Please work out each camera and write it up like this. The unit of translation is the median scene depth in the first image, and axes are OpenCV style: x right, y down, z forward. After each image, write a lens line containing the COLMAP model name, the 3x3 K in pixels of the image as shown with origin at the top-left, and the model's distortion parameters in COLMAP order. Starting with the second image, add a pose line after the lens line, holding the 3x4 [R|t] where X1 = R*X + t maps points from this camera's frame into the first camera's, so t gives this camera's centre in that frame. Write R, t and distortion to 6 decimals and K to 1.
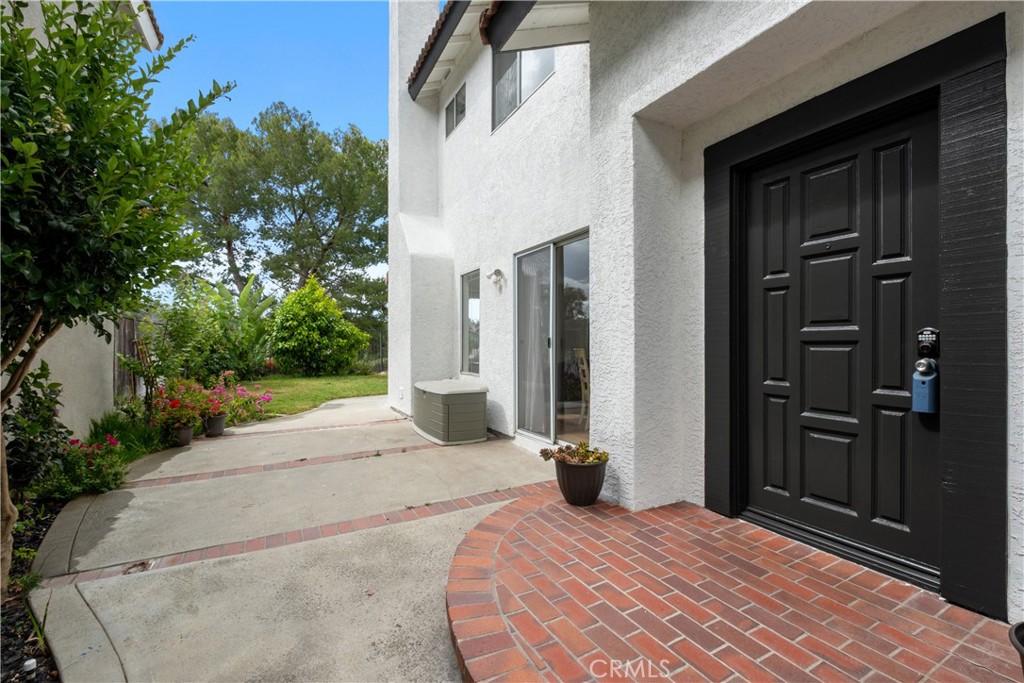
lens RADIAL K [[436.9, 0, 512.0], [0, 436.9, 341.5], [0, 0, 1]] dist [-0.000047, 0.000094]
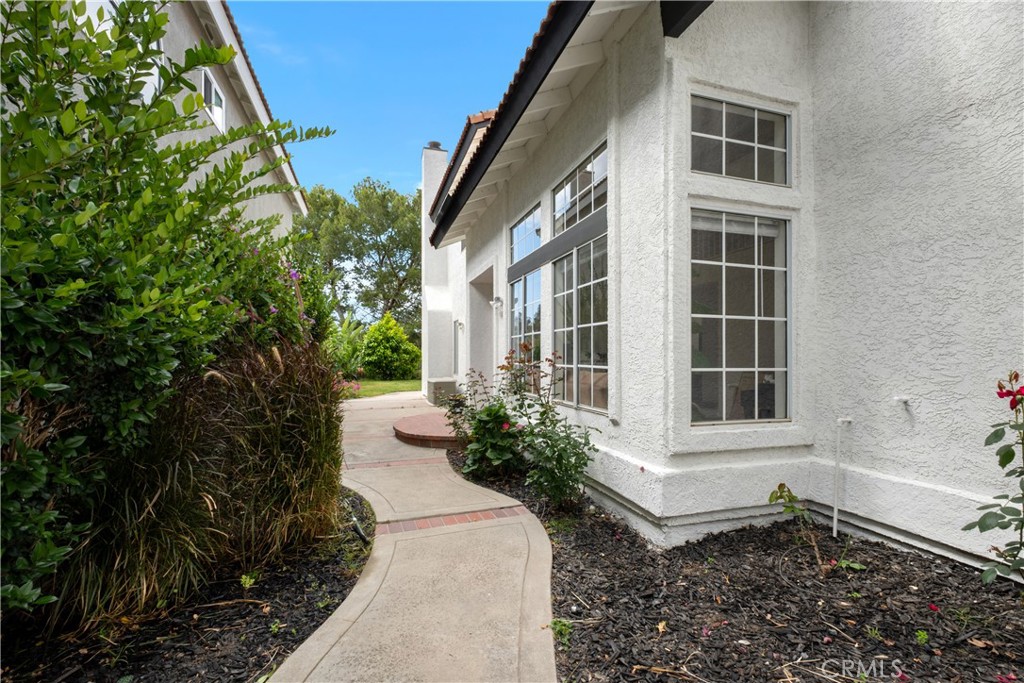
lens RADIAL K [[454.6, 0, 515.6], [0, 454.6, 358.4], [0, 0, 1]] dist [-0.002411, -0.000519]
pose [[0.983495, 0.001650, -0.180928, 0.461245], [-0.000117, 0.999964, 0.008480, -0.011331], [0.180936, -0.008319, 0.983460, -0.801624]]
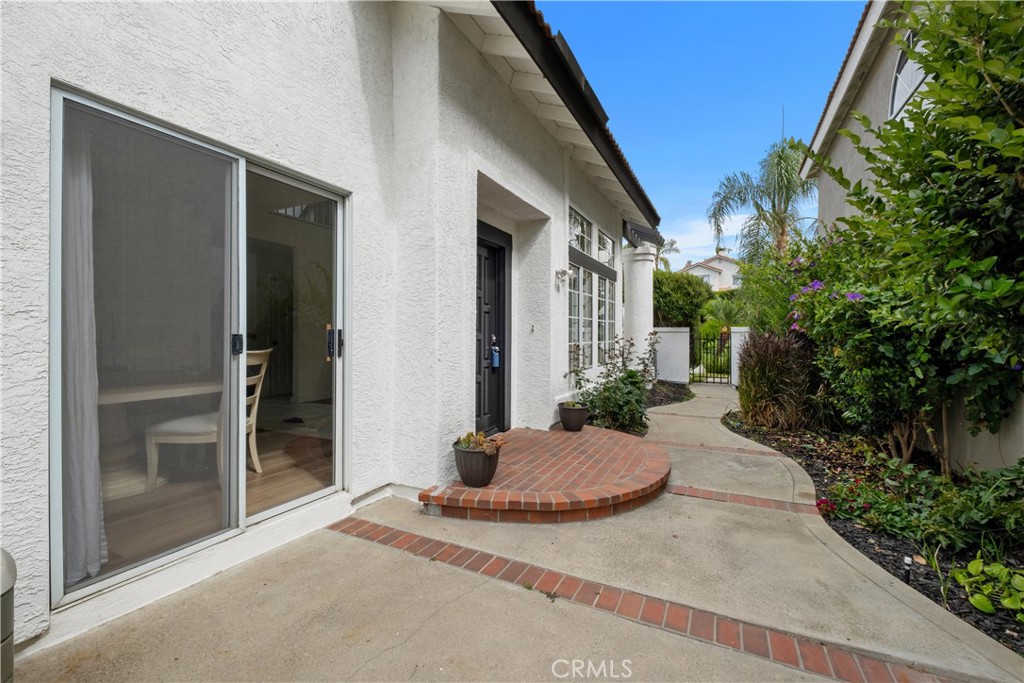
lens RADIAL K [[432.4, 0, 509.0], [0, 432.4, 335.3], [0, 0, 1]] dist [-0.001119, -0.000313]
pose [[-0.566800, -0.005422, 0.823837, -0.371512], [-0.010675, 0.999943, -0.000764, -0.007645], [-0.823786, -0.009227, -0.566826, 0.721767]]
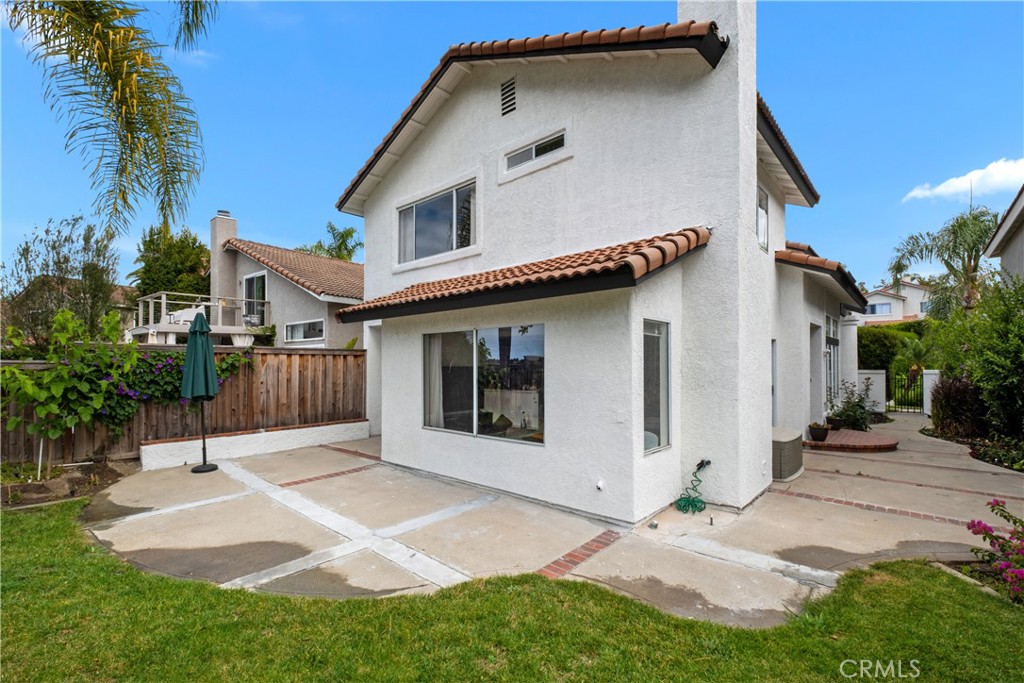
lens RADIAL K [[454.6, 0, 515.6], [0, 454.6, 358.4], [0, 0, 1]] dist [-0.002411, -0.000519]
pose [[-0.345881, 0.009584, 0.938229, -0.989835], [-0.005355, 0.999911, -0.012188, -0.076433], [-0.938263, -0.009240, -0.345799, 1.928500]]
